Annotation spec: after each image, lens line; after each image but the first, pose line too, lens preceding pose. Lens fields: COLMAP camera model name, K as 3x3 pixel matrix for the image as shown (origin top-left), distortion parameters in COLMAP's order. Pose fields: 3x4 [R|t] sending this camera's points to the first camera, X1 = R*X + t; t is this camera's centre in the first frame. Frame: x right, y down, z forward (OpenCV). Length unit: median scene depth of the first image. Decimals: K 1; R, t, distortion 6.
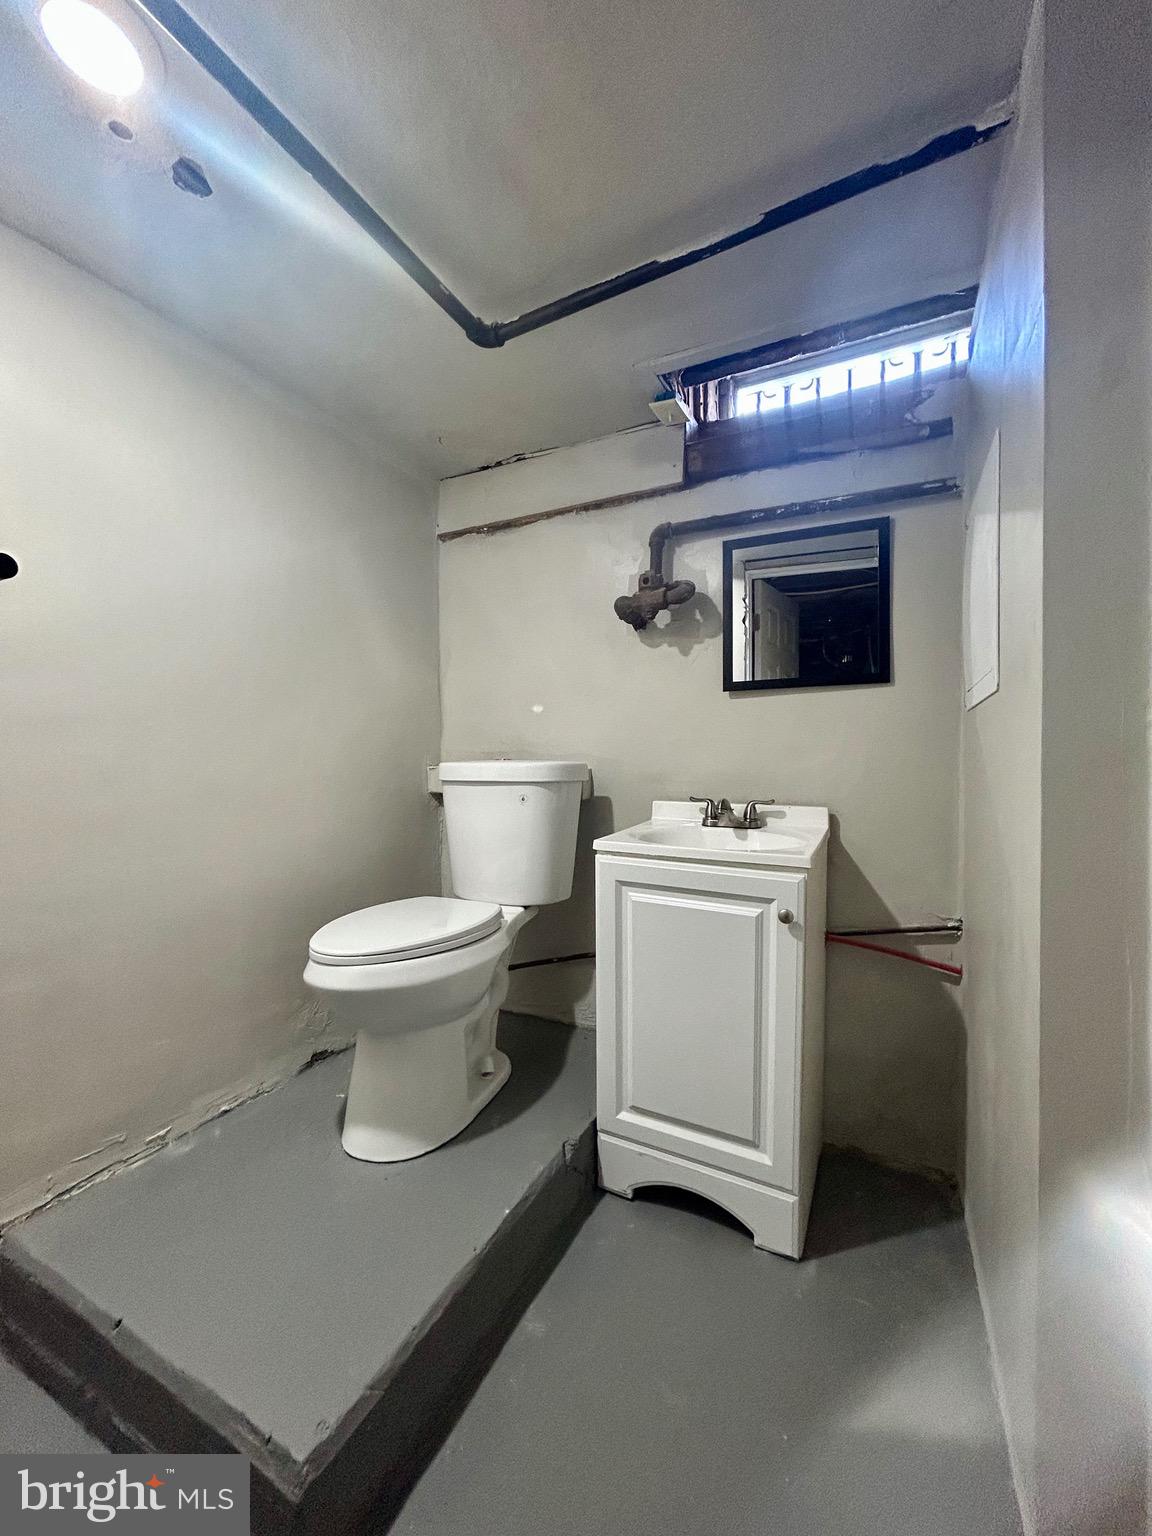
lens RADIAL K [[618.7, 0, 574.0], [0, 618.7, 766.3], [0, 0, 1]] dist [-0.002016, 0.002094]
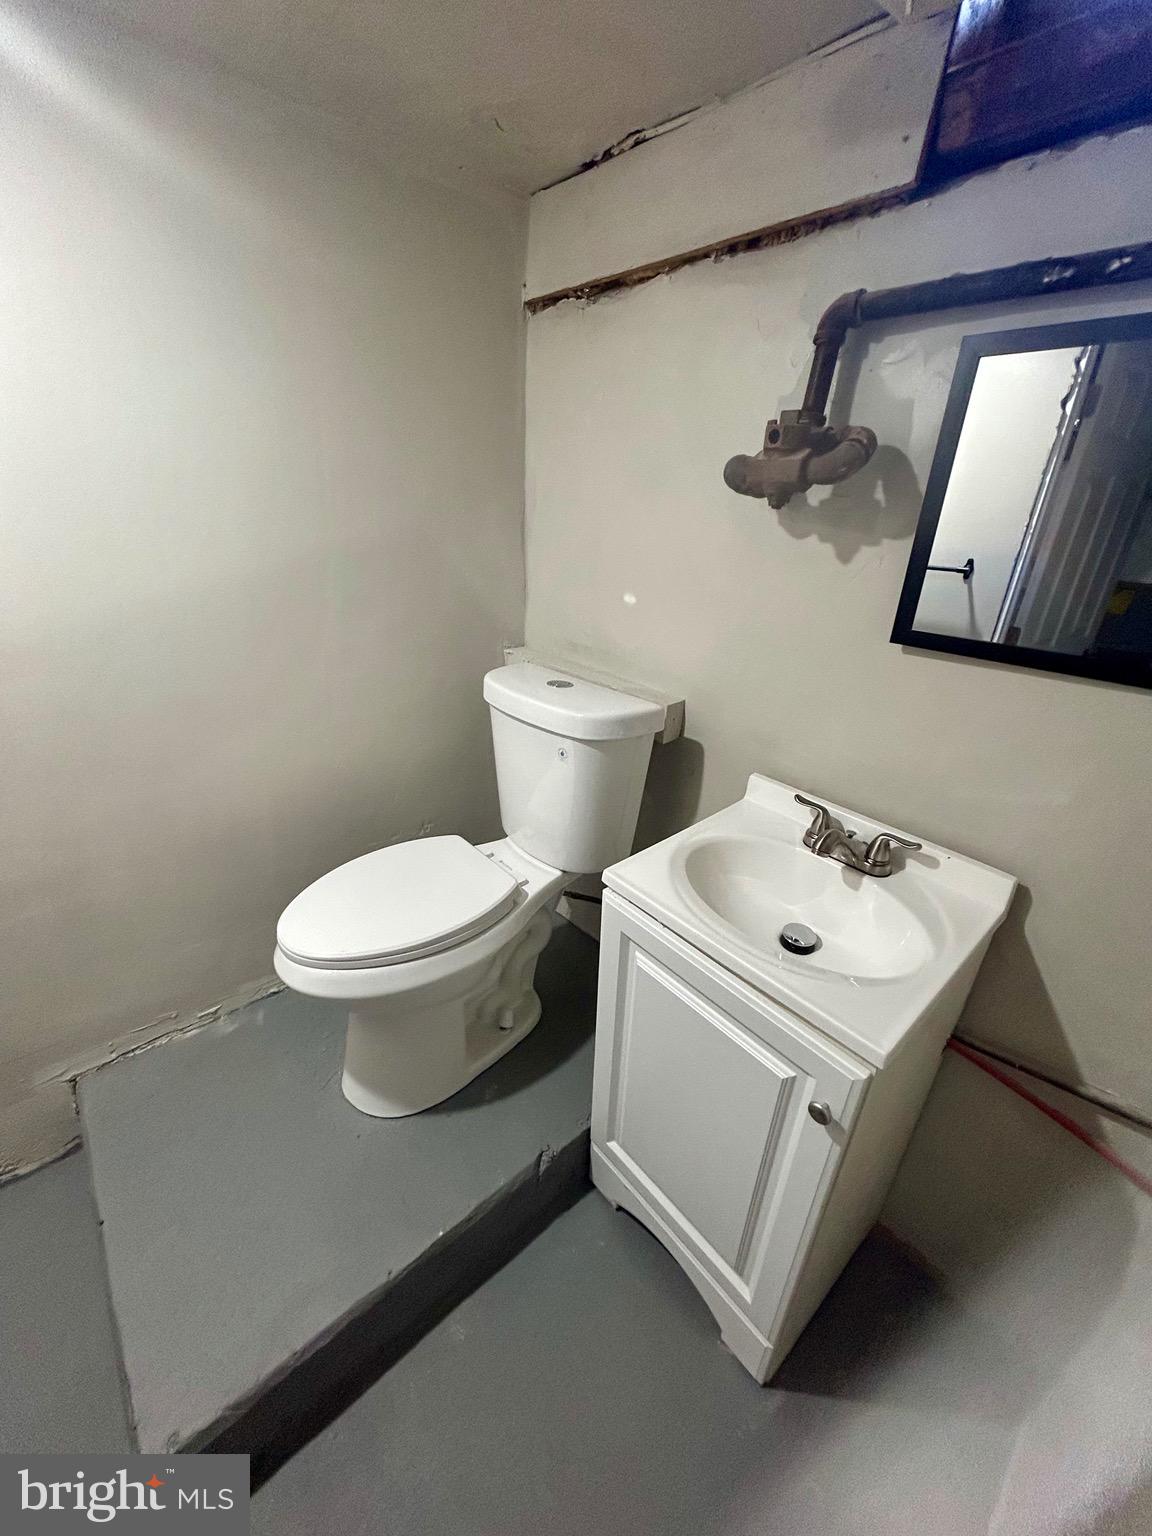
lens RADIAL K [[618.7, 0, 575.6], [0, 618.7, 766.4], [0, 0, 1]] dist [-0.002016, 0.002094]
pose [[0.927043, 0.189016, -0.323826, 0.179069], [-0.049935, 0.918186, 0.392989, -0.229622], [0.371614, -0.348147, 0.860637, 0.350136]]
